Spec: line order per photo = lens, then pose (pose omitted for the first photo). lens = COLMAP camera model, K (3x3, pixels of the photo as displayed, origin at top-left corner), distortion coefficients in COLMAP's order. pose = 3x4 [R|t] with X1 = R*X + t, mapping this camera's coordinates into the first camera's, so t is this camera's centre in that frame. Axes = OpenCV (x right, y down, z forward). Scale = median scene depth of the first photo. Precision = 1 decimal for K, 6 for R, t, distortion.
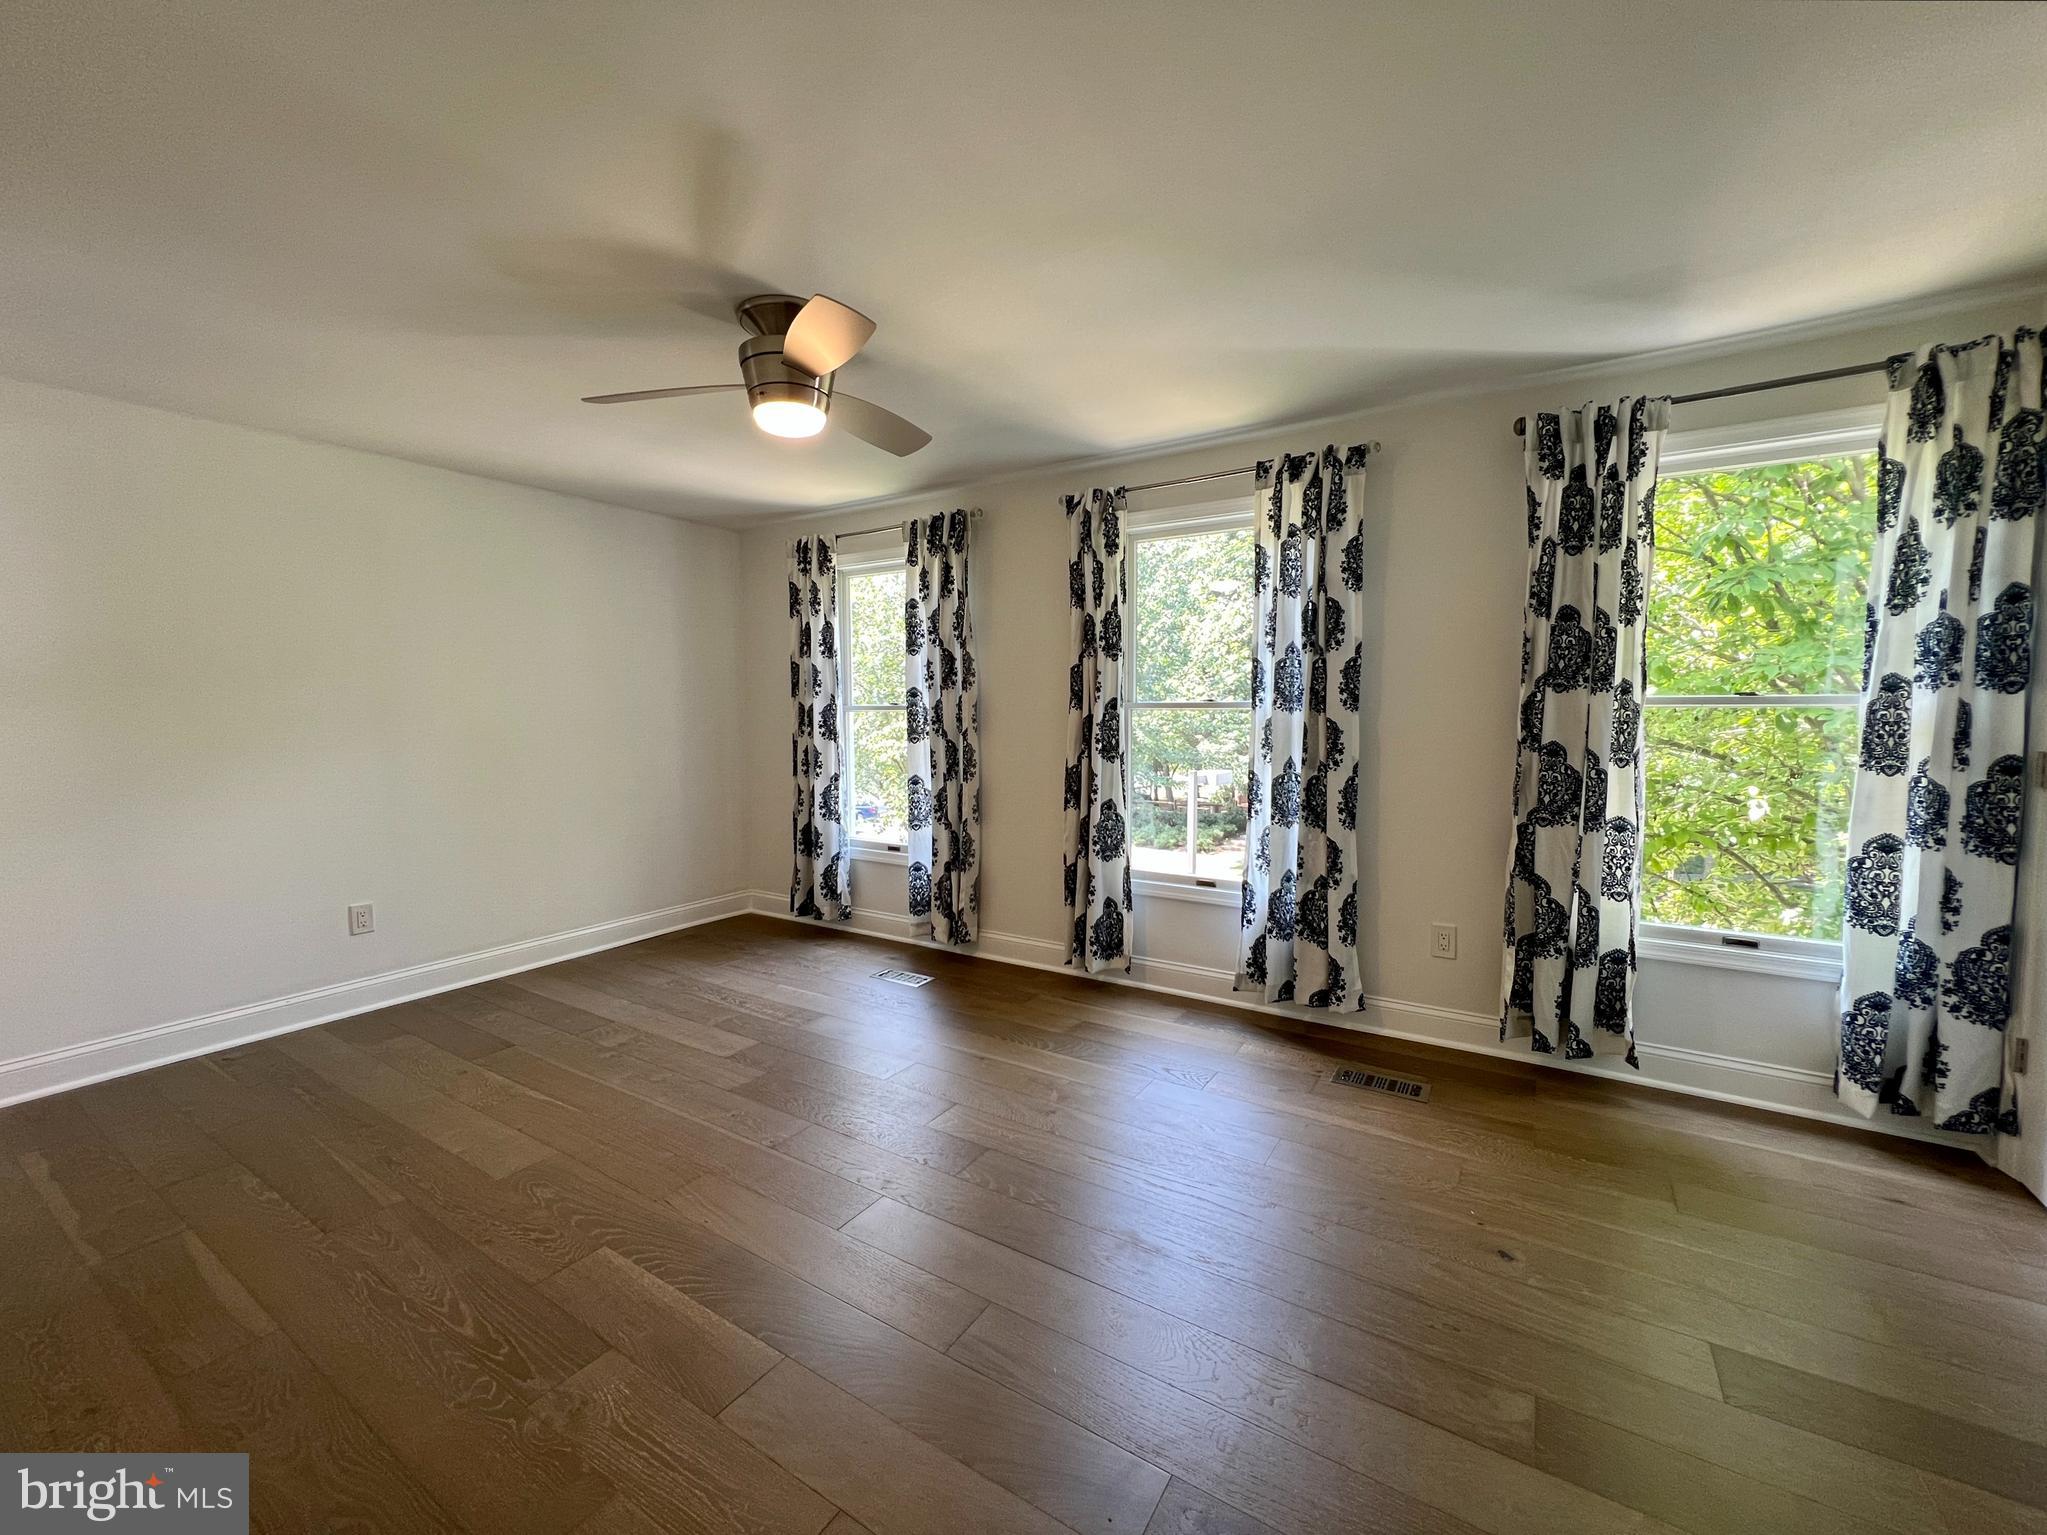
lens RADIAL K [[833.8, 0, 1057.2], [0, 833.8, 759.9], [0, 0, 1]] dist [-0.001014, -0.000012]
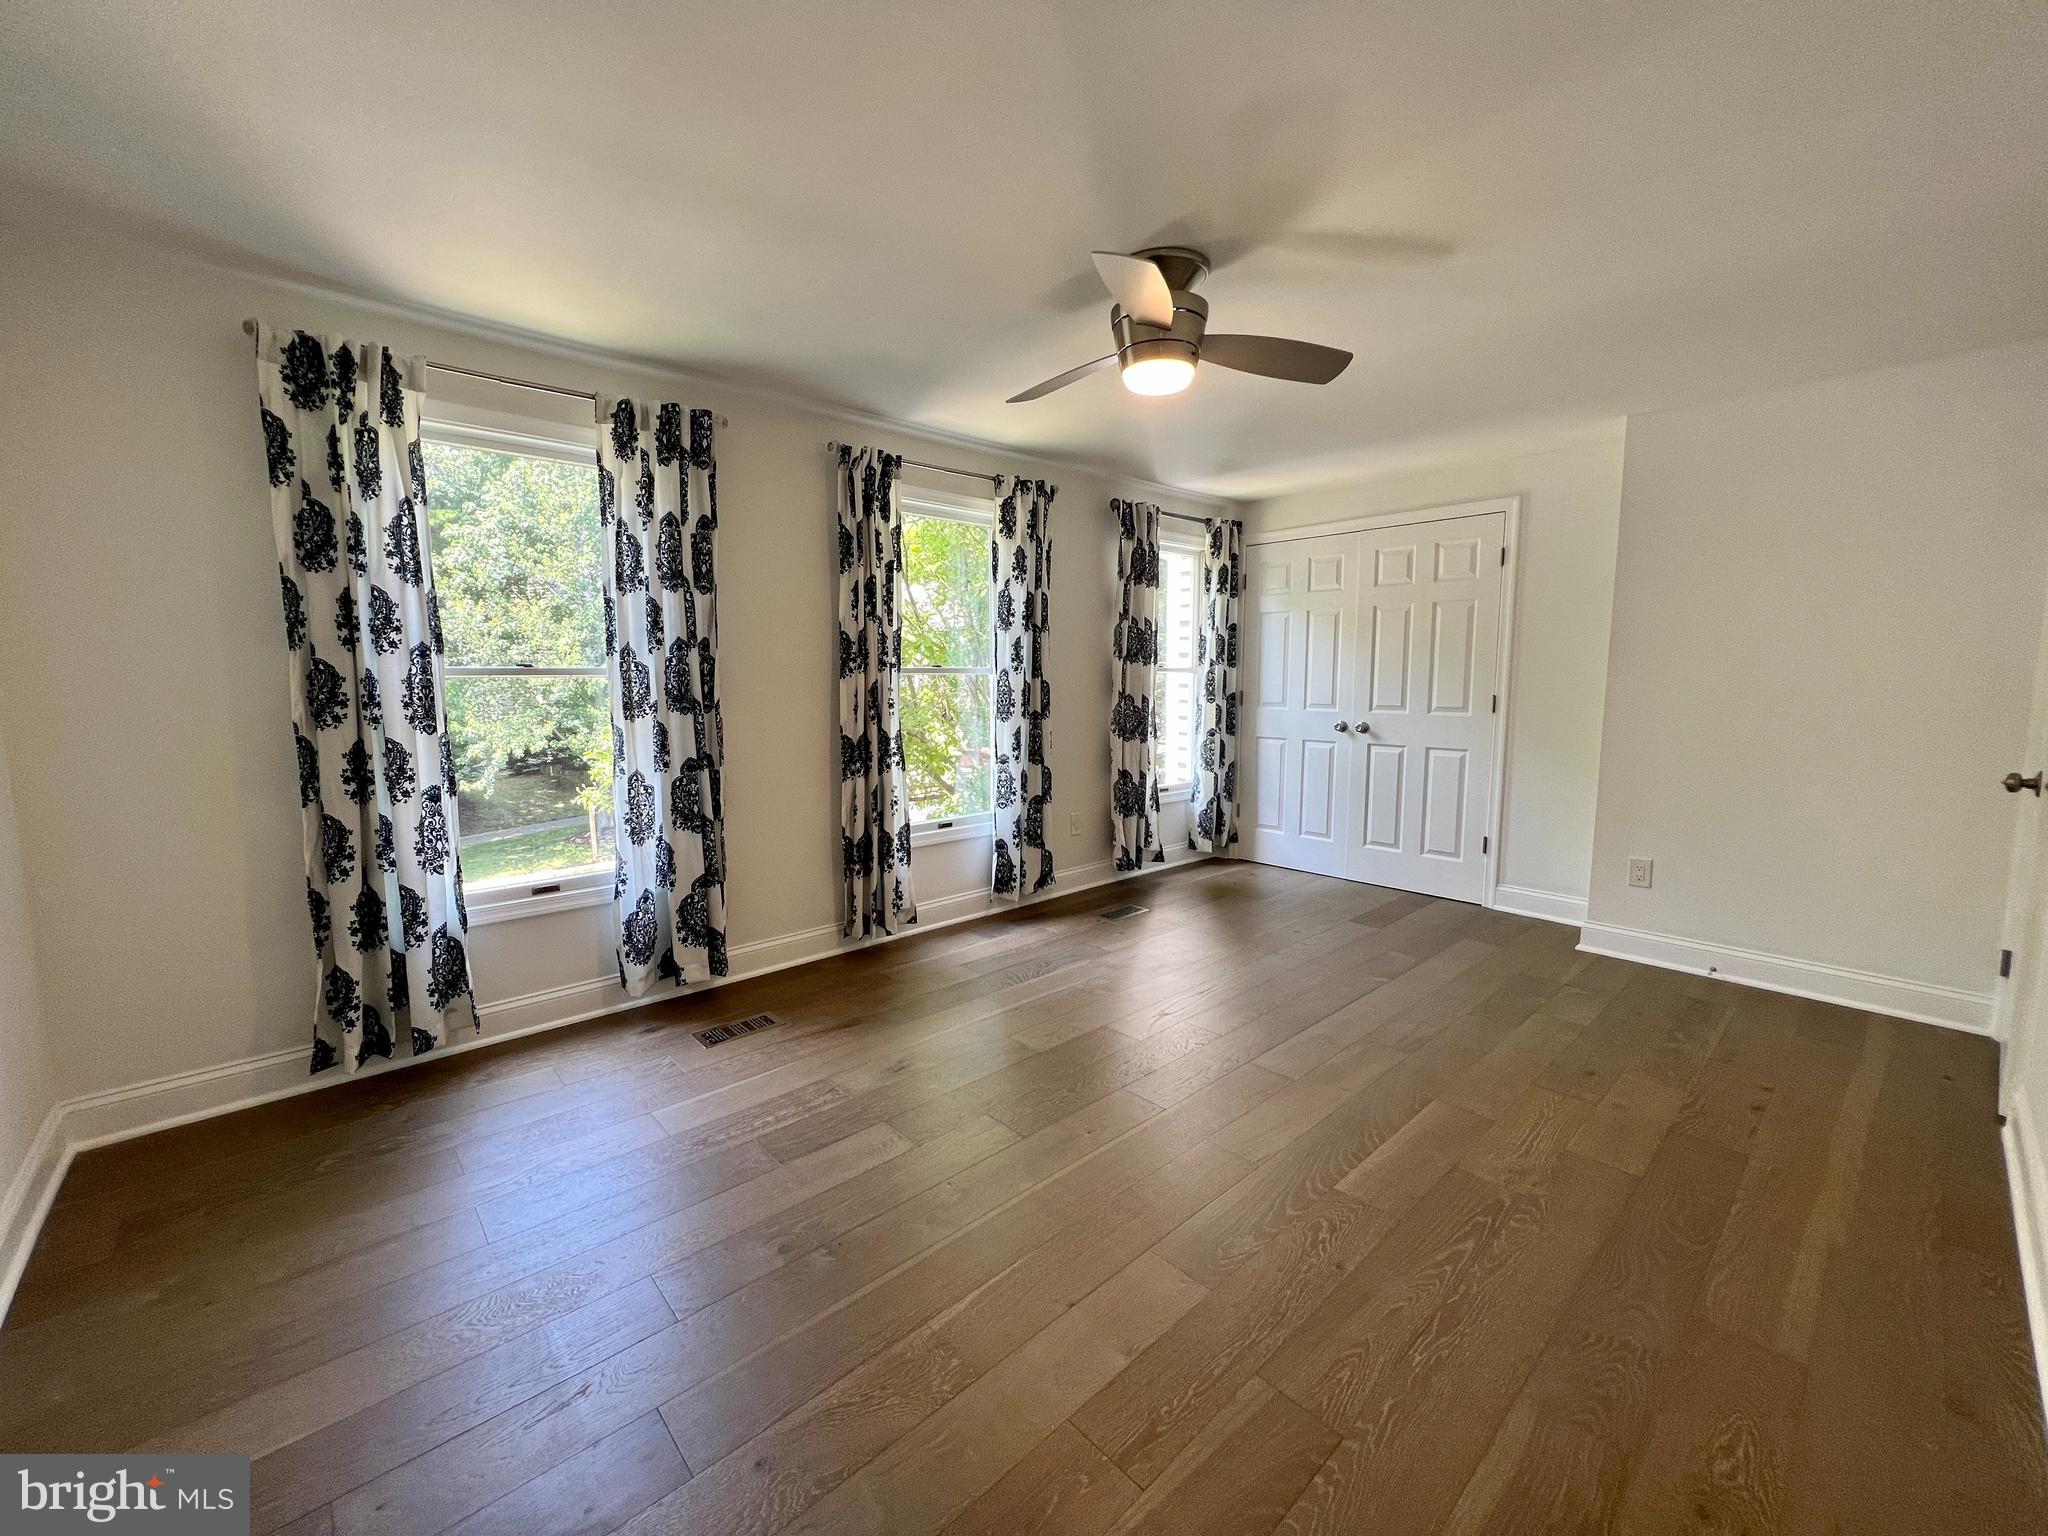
lens RADIAL K [[817.8, 0, 1024.0], [0, 817.8, 768.0], [0, 0, 1]] dist [-0.001305, -0.000151]
pose [[0.267440, -0.102703, 0.958086, -0.767091], [0.067354, 0.993864, 0.087737, -0.020277], [-0.961218, 0.041067, 0.272716, 0.514078]]
